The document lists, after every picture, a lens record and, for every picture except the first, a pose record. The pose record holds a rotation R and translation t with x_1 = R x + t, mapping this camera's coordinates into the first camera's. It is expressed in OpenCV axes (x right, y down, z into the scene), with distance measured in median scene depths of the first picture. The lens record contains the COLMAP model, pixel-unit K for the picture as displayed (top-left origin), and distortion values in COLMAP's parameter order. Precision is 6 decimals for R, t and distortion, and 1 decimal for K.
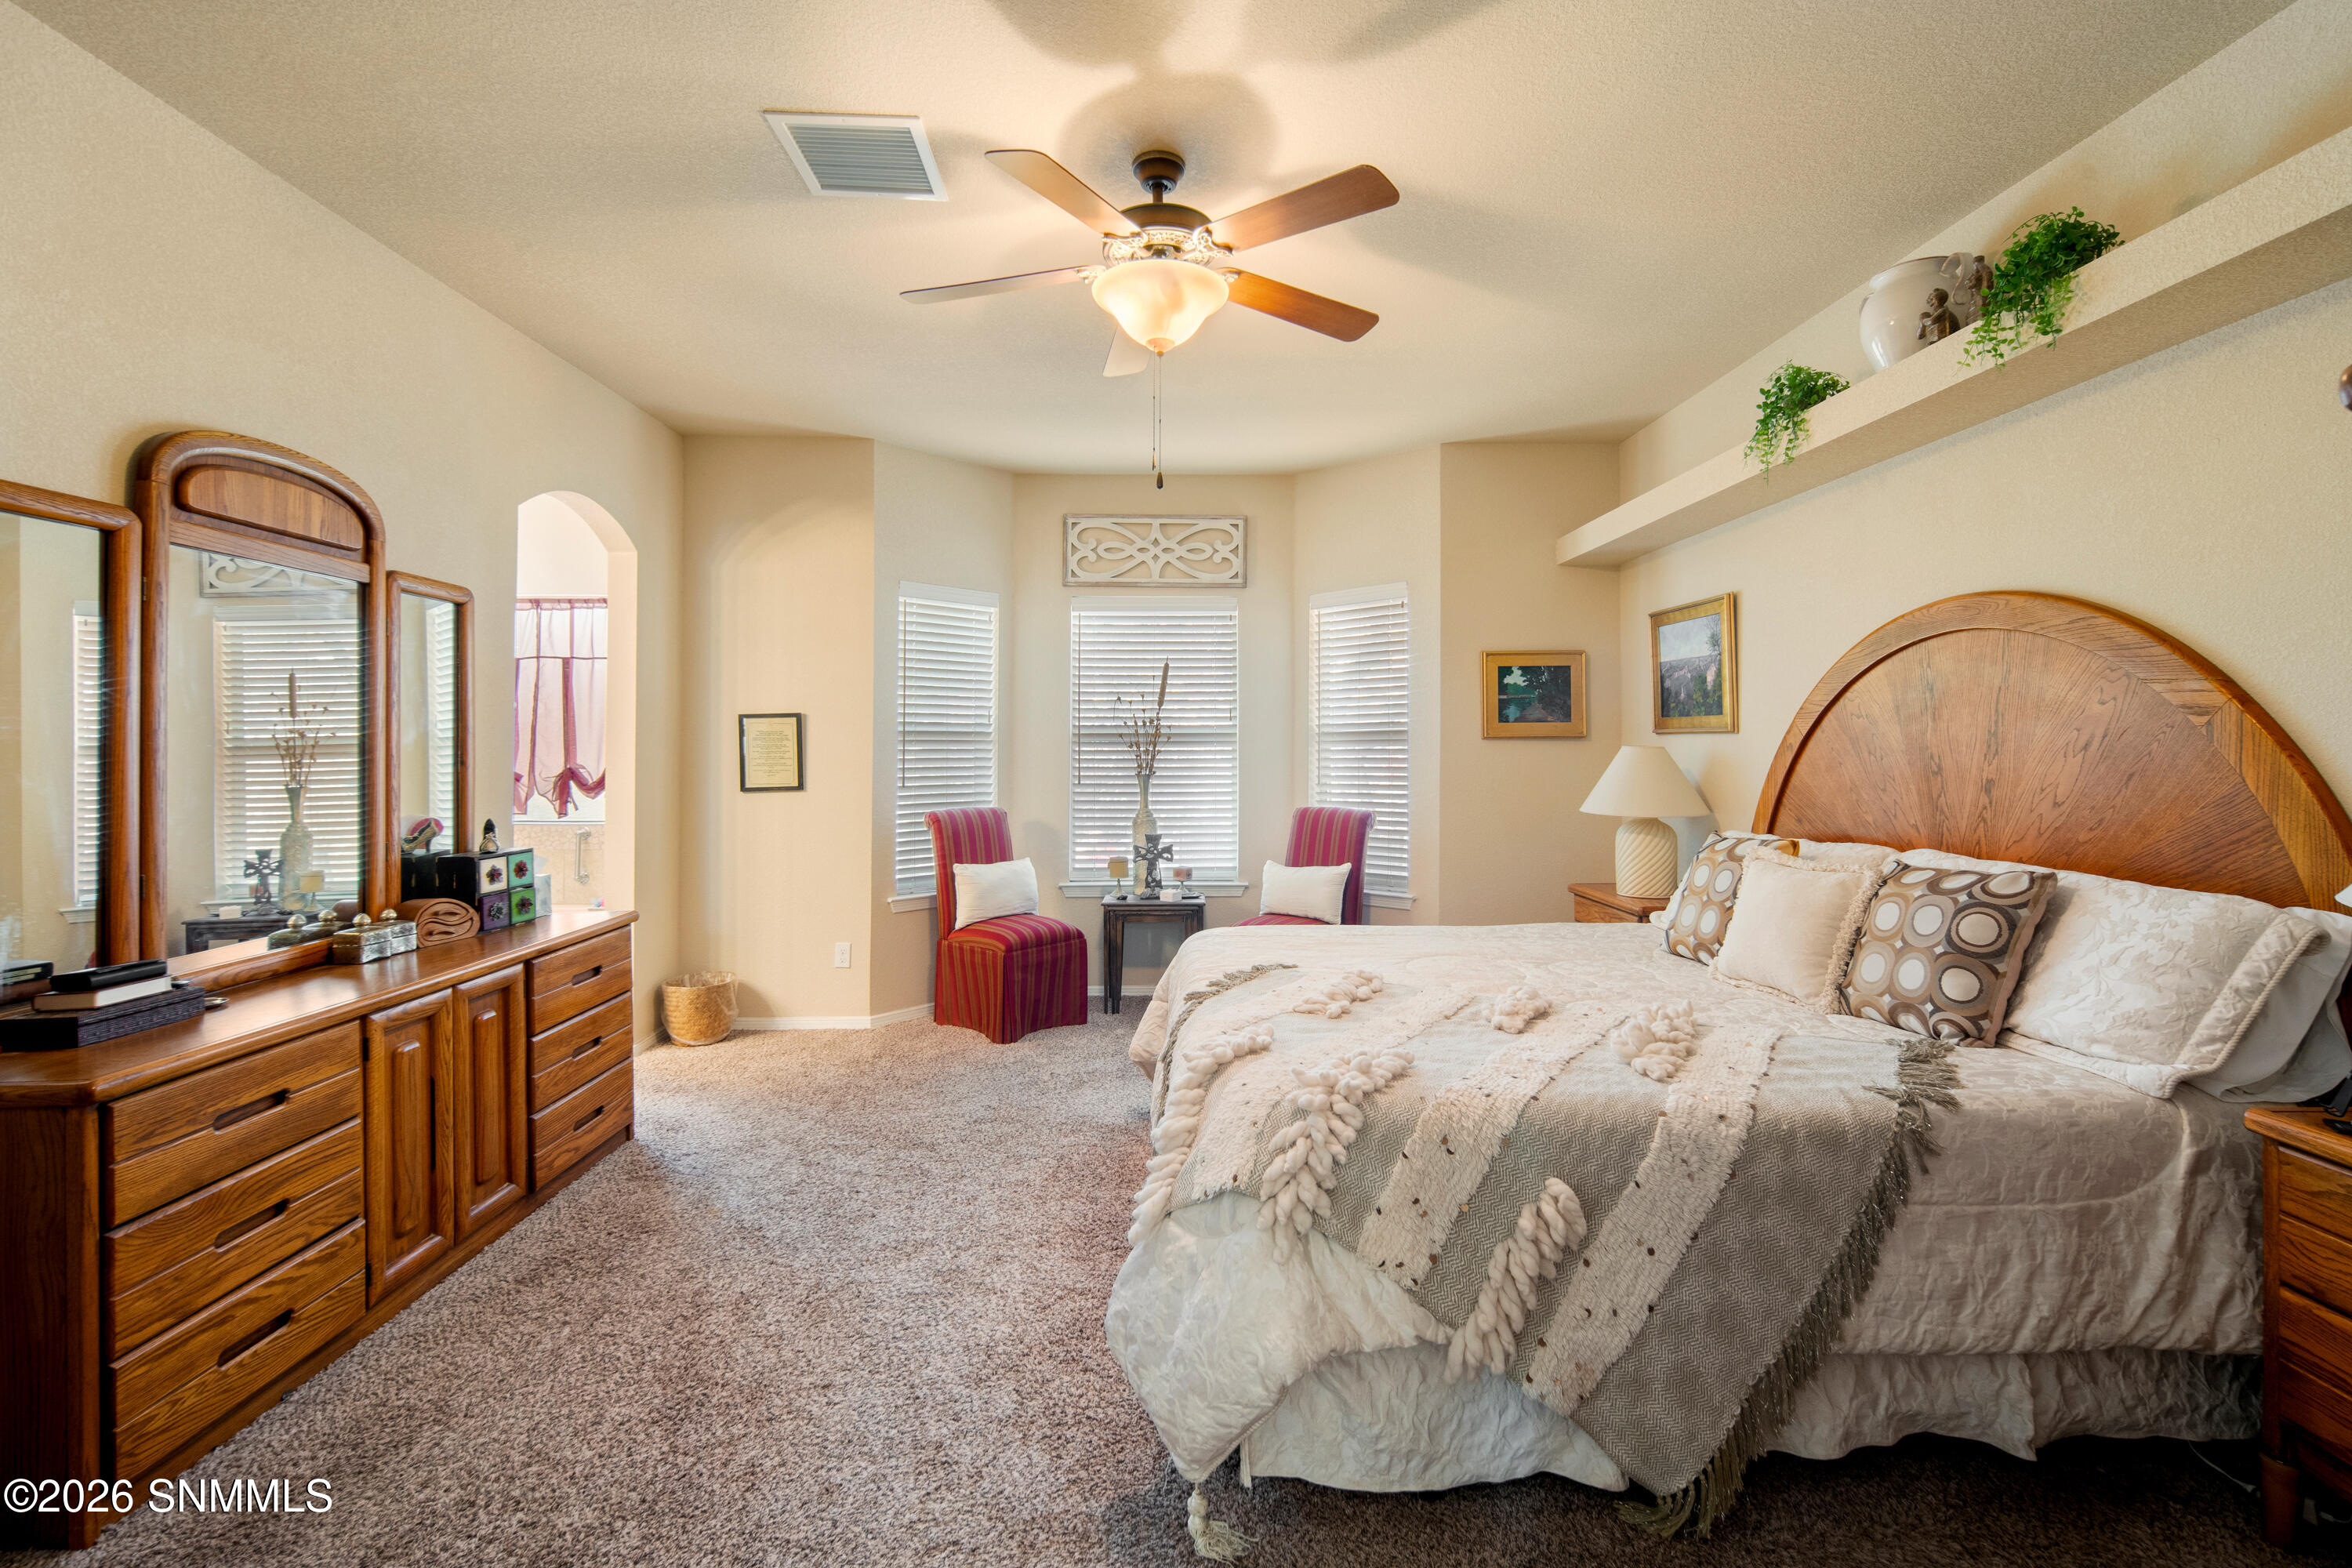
lens RADIAL K [[1045.6, 0, 1181.3], [0, 1045.6, 730.7], [0, 0, 1]] dist [0.001702, -0.000102]
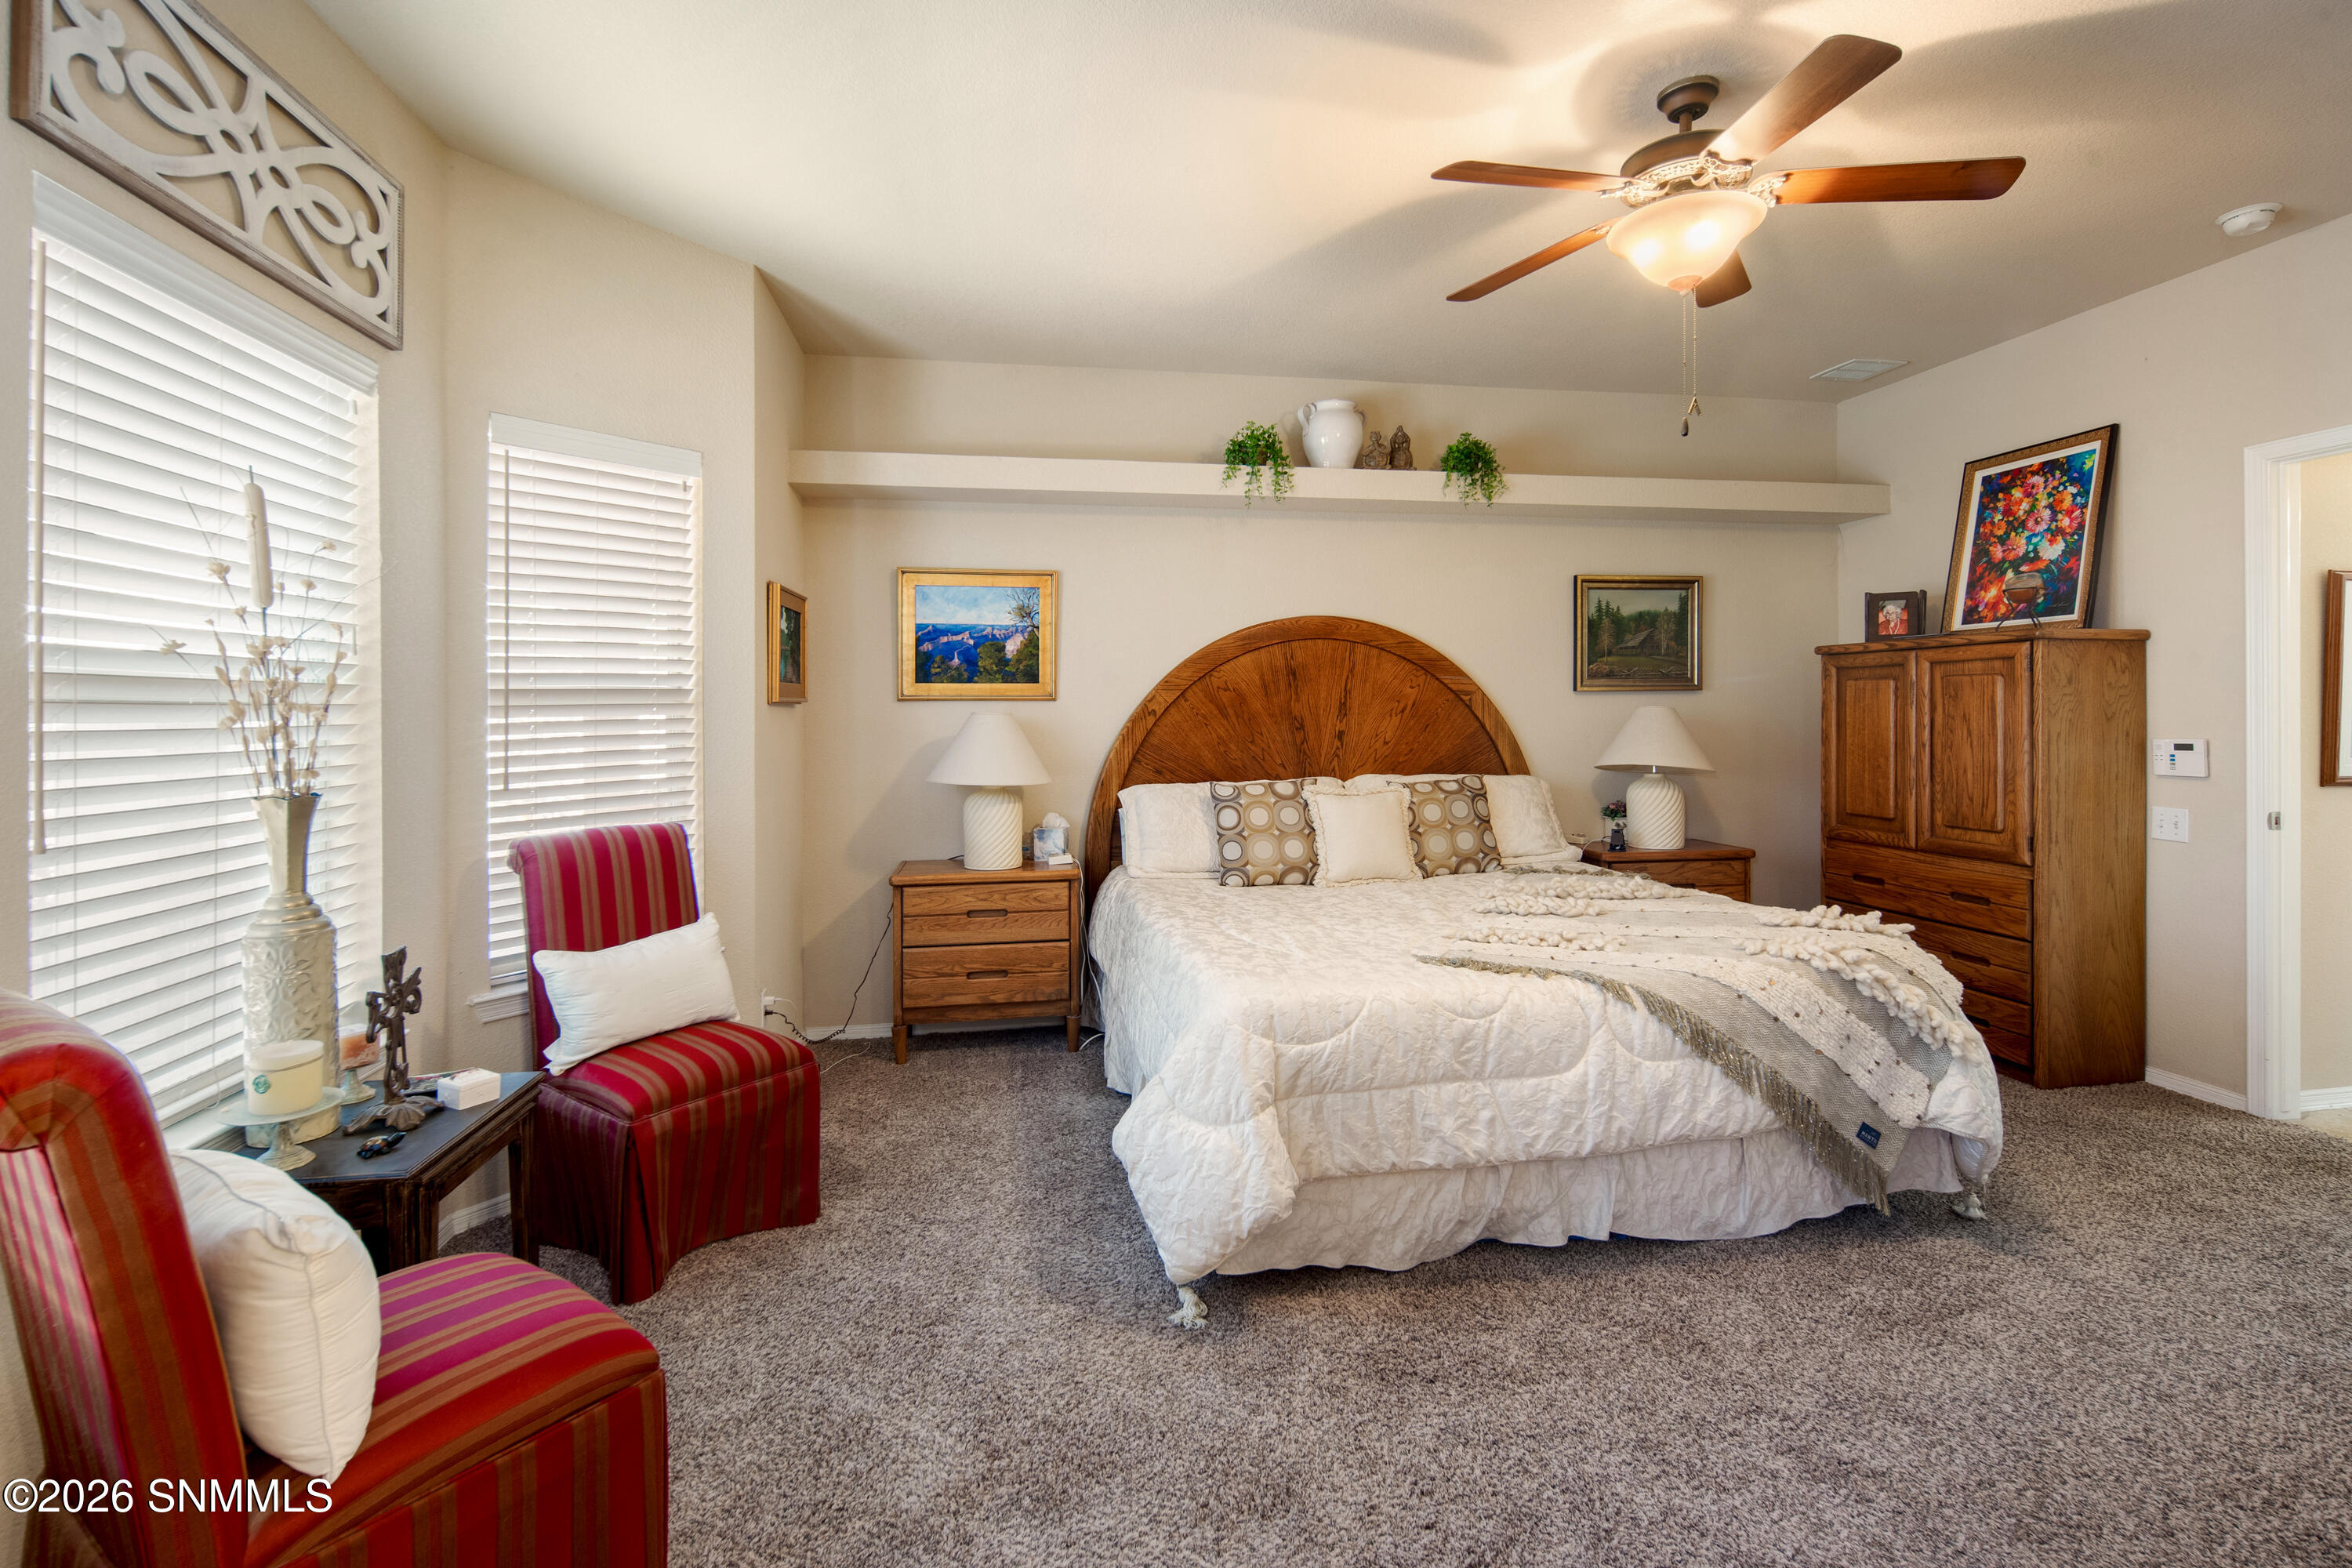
lens RADIAL K [[1045.6, 0, 1181.3], [0, 1045.6, 730.7], [0, 0, 1]] dist [0.001702, -0.000102]
pose [[-0.121193, -0.011434, 0.992563, -0.562176], [-0.010046, 0.999897, 0.010292, 0.021131], [-0.992578, -0.008724, -0.121296, 0.970348]]
